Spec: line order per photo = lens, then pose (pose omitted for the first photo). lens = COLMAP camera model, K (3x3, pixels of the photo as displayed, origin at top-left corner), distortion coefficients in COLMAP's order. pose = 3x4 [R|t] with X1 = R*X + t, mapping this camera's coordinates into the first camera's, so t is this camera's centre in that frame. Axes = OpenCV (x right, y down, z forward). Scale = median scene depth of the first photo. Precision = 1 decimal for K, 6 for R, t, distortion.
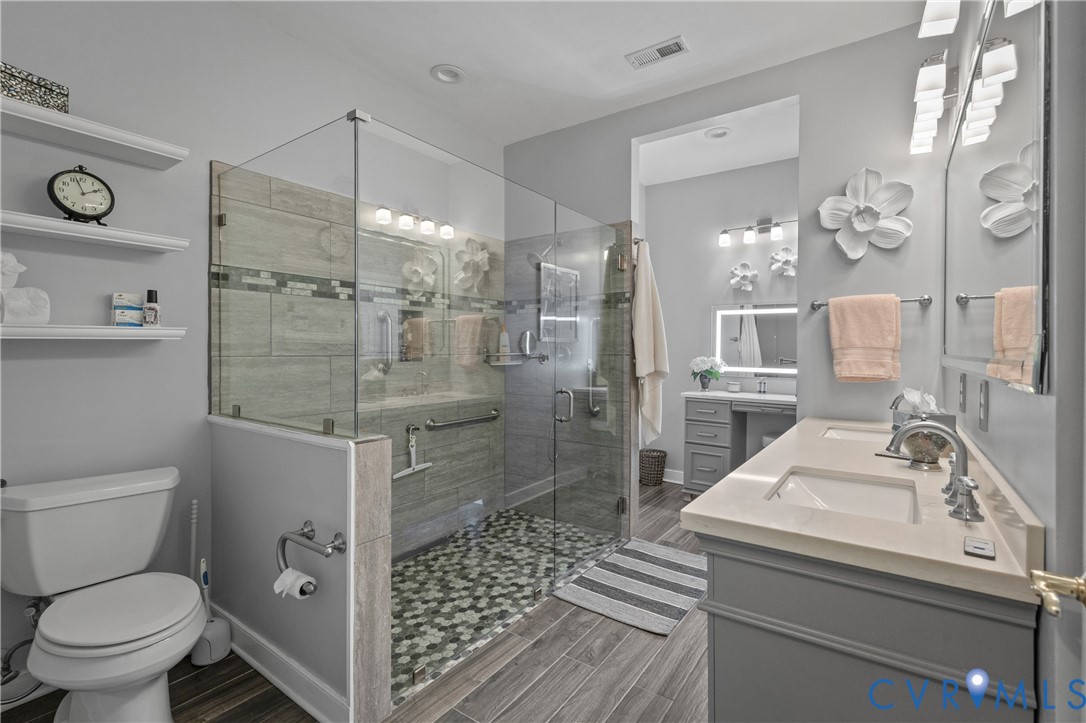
lens RADIAL K [[493.2, 0, 561.4], [0, 493.2, 357.0], [0, 0, 1]] dist [0.006628, -0.000596]
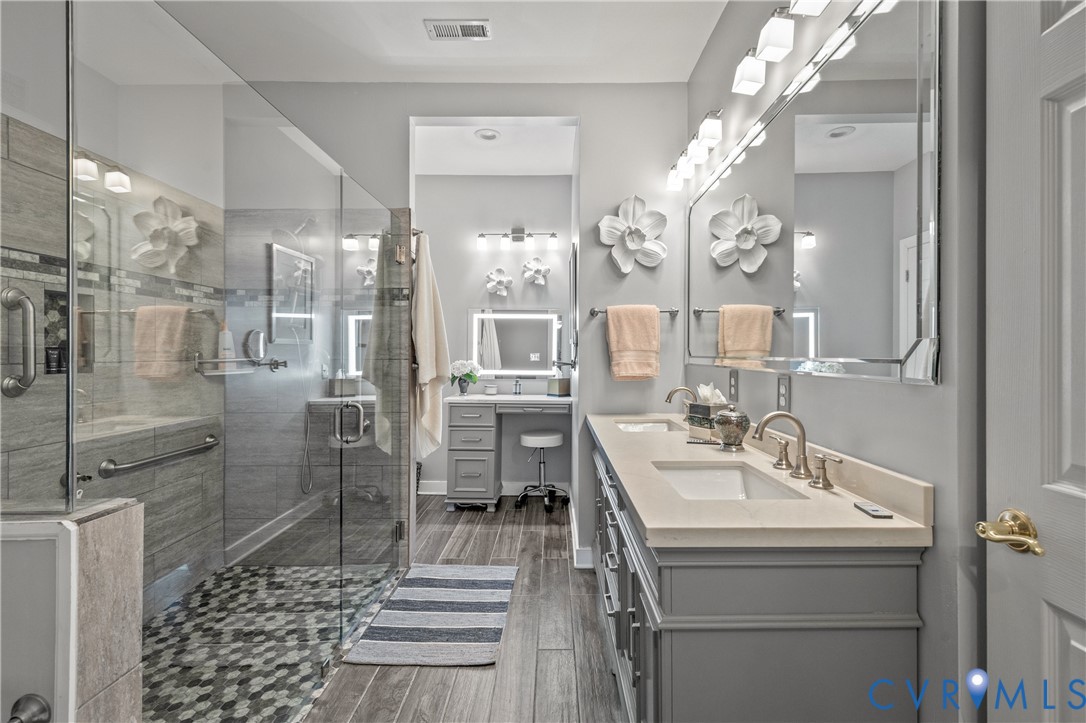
lens RADIAL K [[493.2, 0, 561.4], [0, 493.2, 357.0], [0, 0, 1]] dist [0.006628, -0.000596]
pose [[0.827015, -0.008584, 0.562114, -0.134513], [0.012855, 0.999911, -0.003643, -0.001236], [-0.562033, 0.010239, 0.827052, 0.110604]]
